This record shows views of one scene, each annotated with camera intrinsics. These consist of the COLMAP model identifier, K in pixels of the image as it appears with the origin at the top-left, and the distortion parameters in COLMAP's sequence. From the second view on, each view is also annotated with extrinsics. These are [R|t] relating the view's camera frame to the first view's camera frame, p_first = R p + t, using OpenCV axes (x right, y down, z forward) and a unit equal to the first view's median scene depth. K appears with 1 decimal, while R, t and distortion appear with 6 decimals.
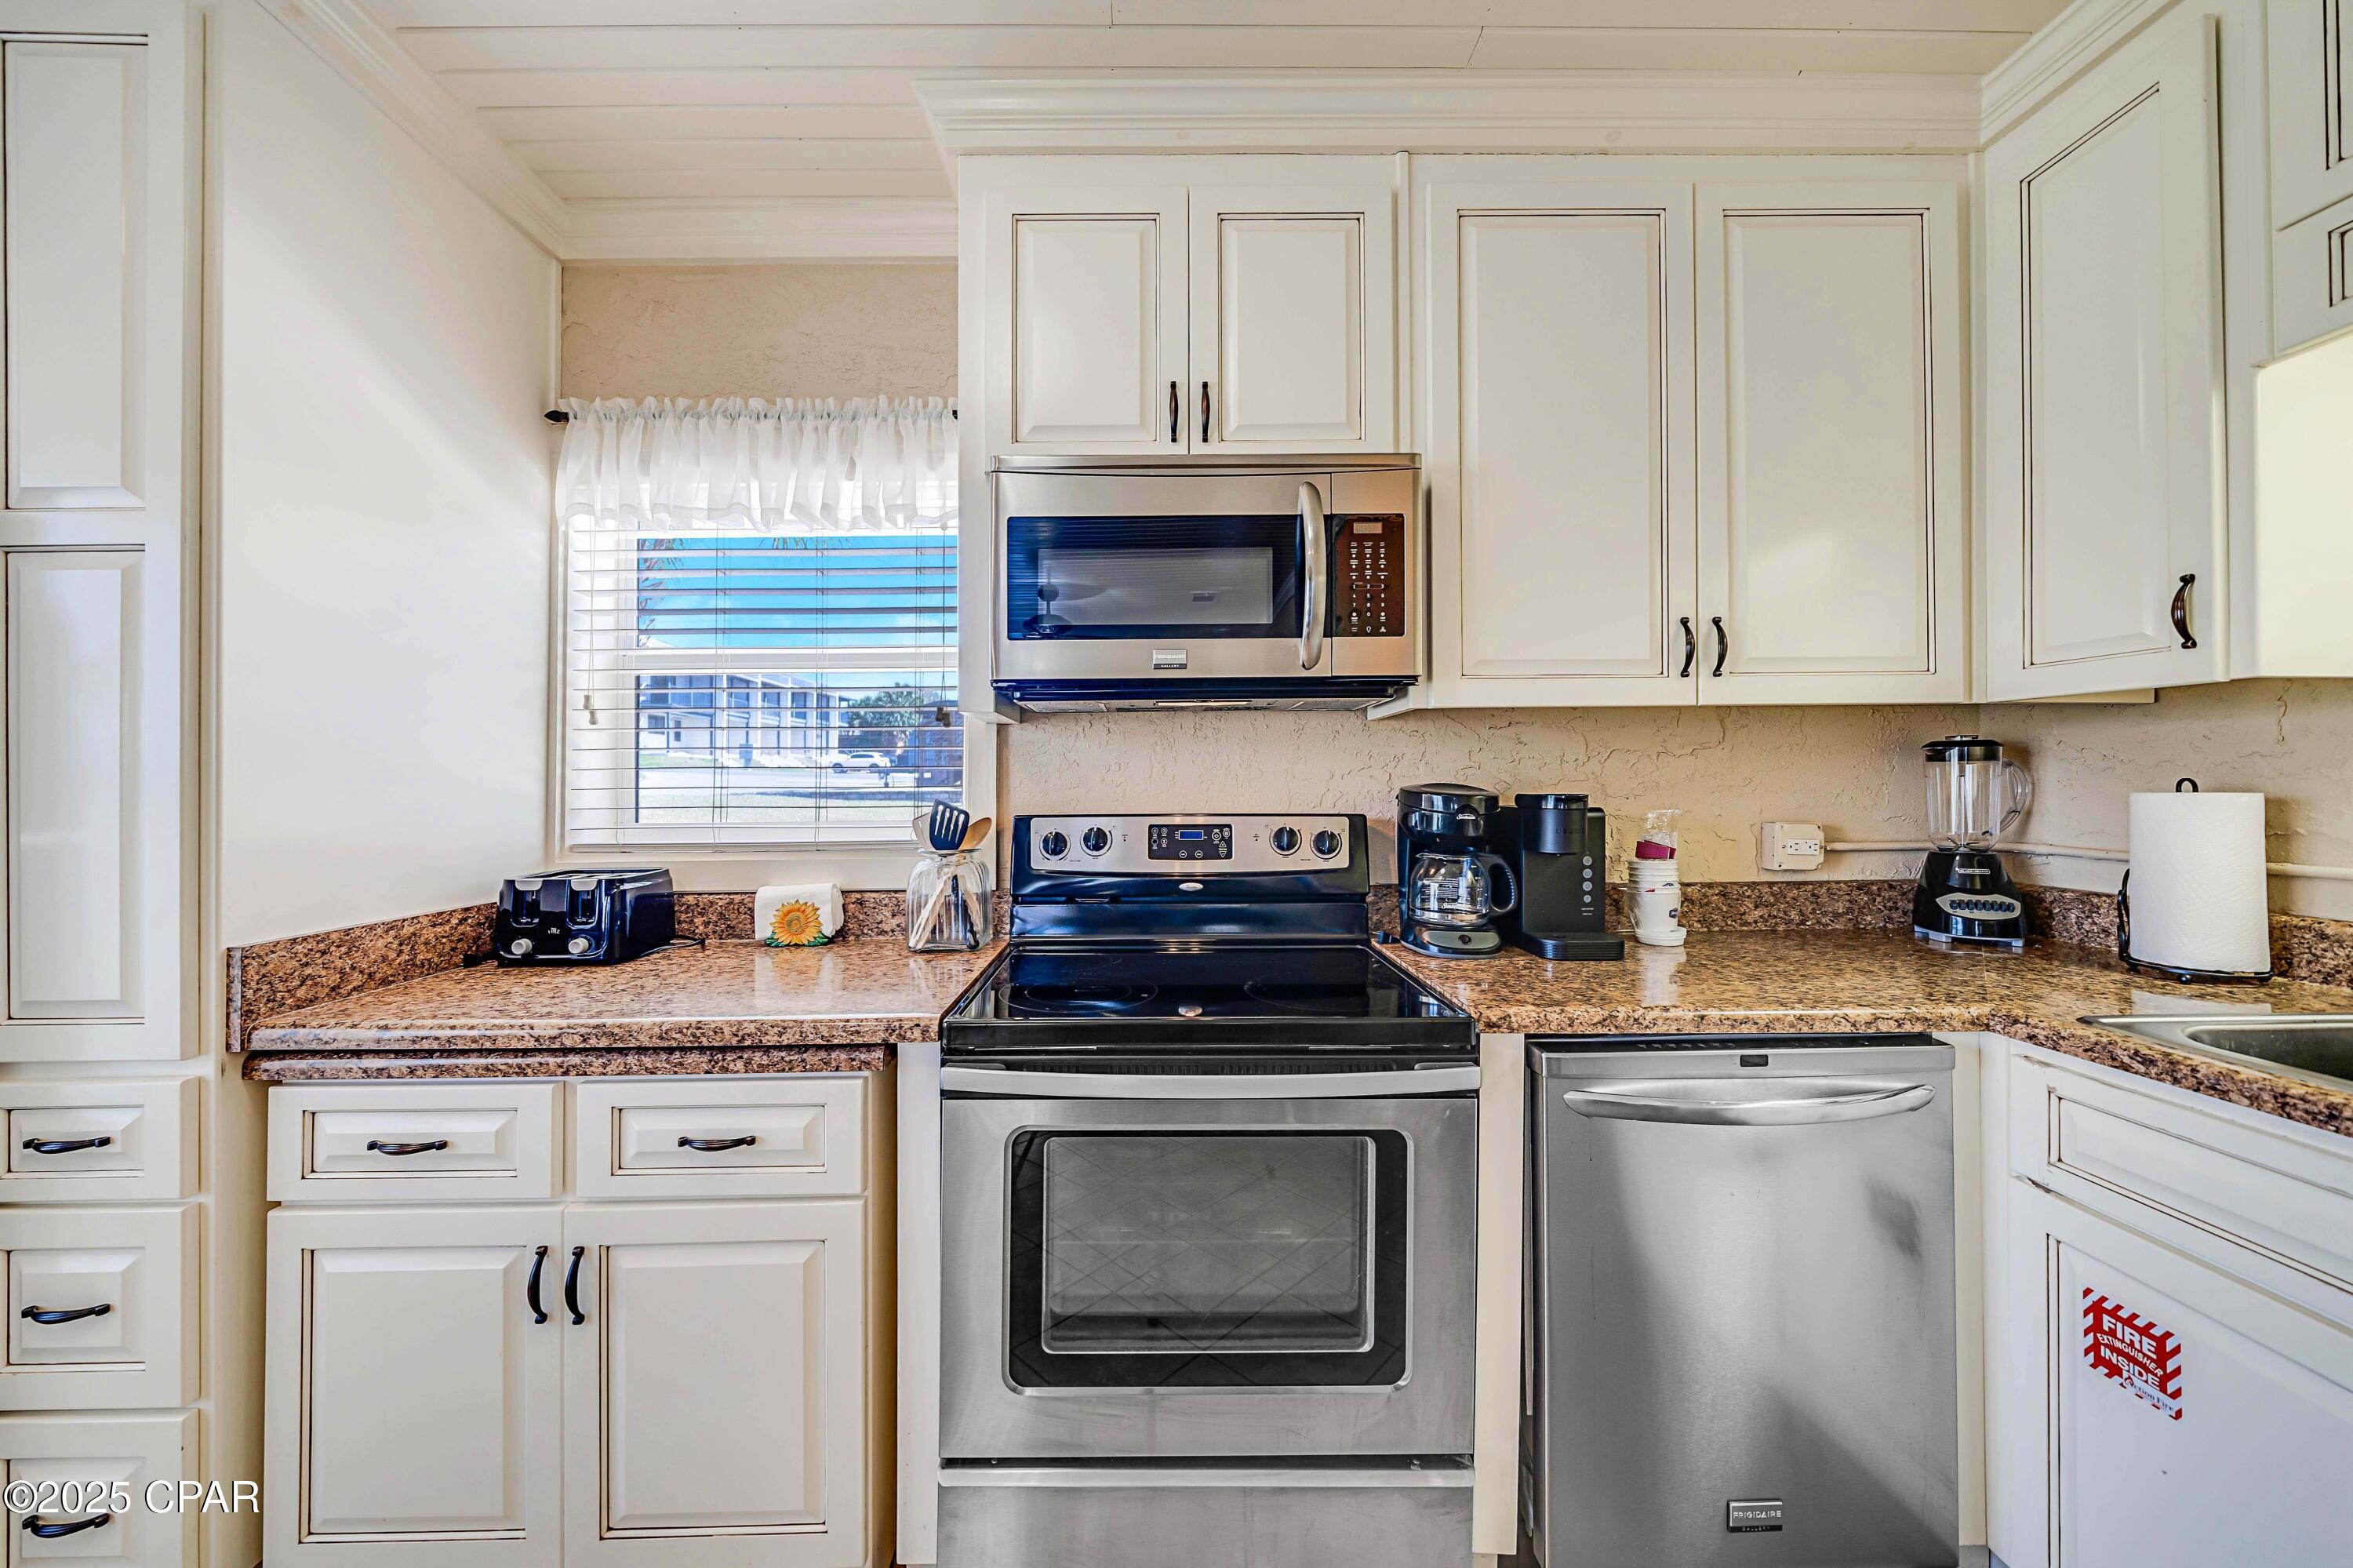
lens RADIAL K [[806.9, 0, 1168.2], [0, 806.9, 779.7], [0, 0, 1]] dist [-0.004723, 0.000241]
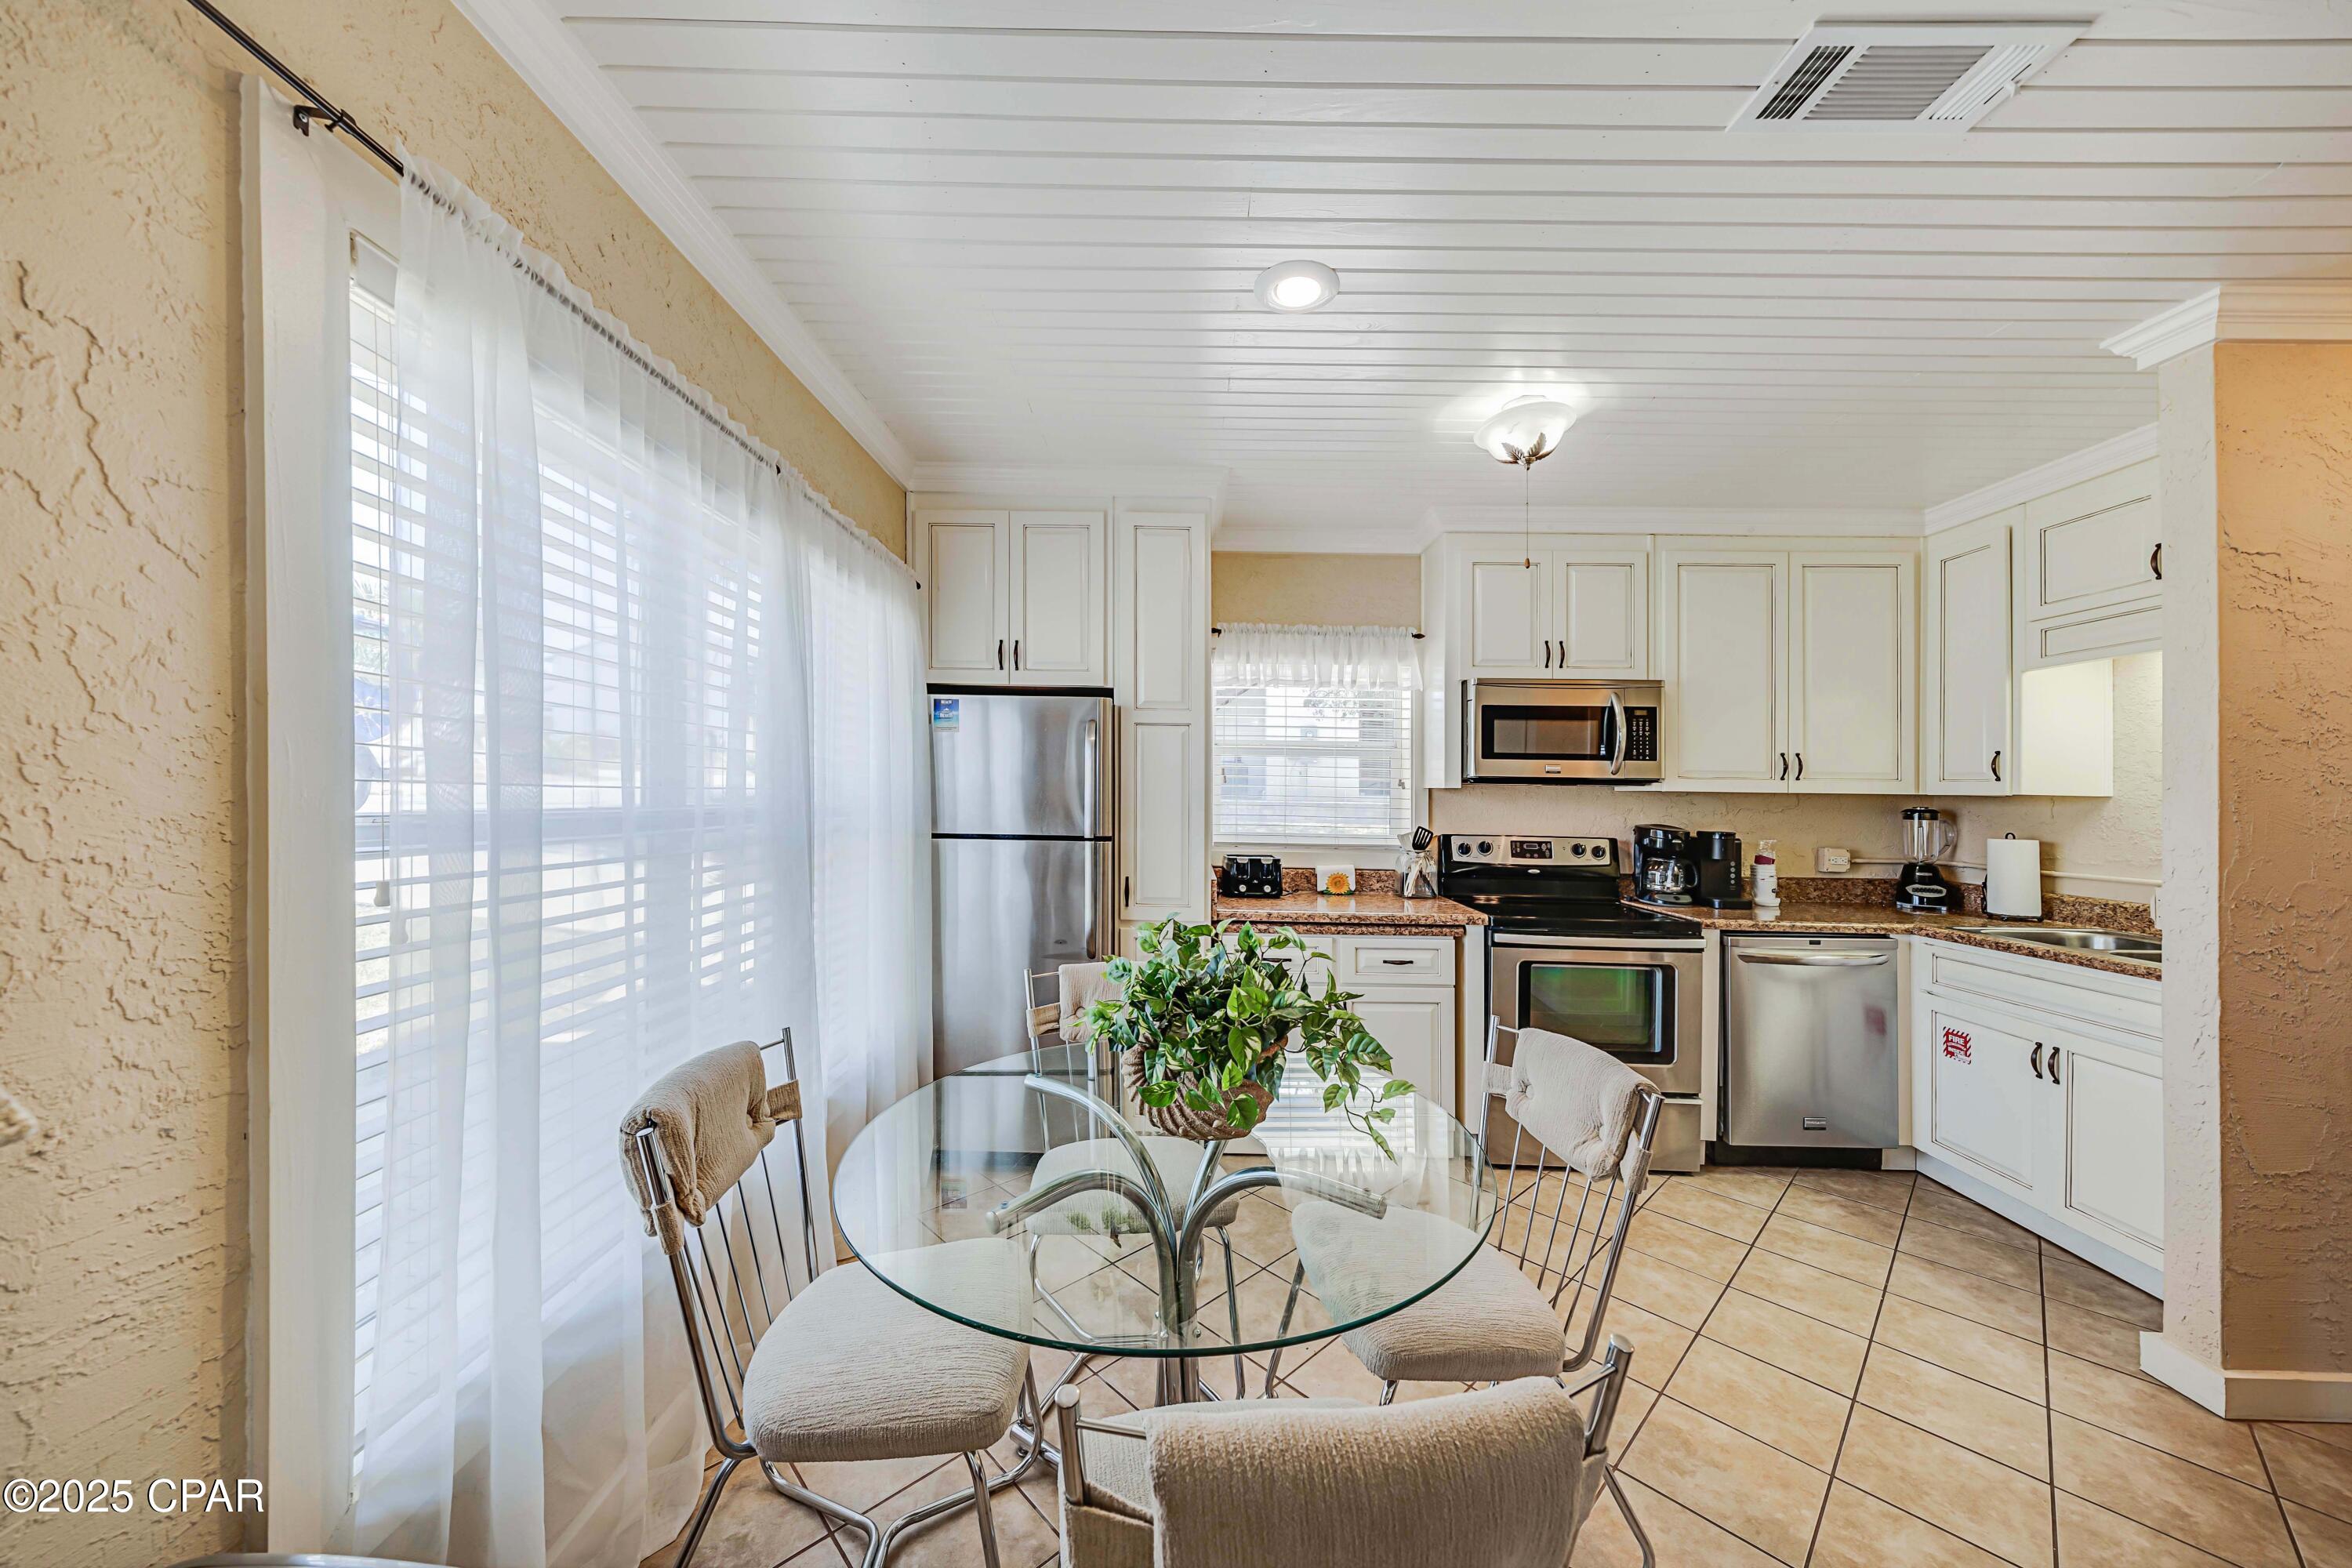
lens RADIAL K [[809.5, 0, 1179.7], [0, 809.5, 772.3], [0, 0, 1]] dist [-0.001767, -0.000160]
pose [[0.999197, 0.023778, -0.032260, -0.876459], [-0.024481, 0.999468, -0.021568, -0.057530], [0.031730, 0.022341, 0.999247, -1.182474]]
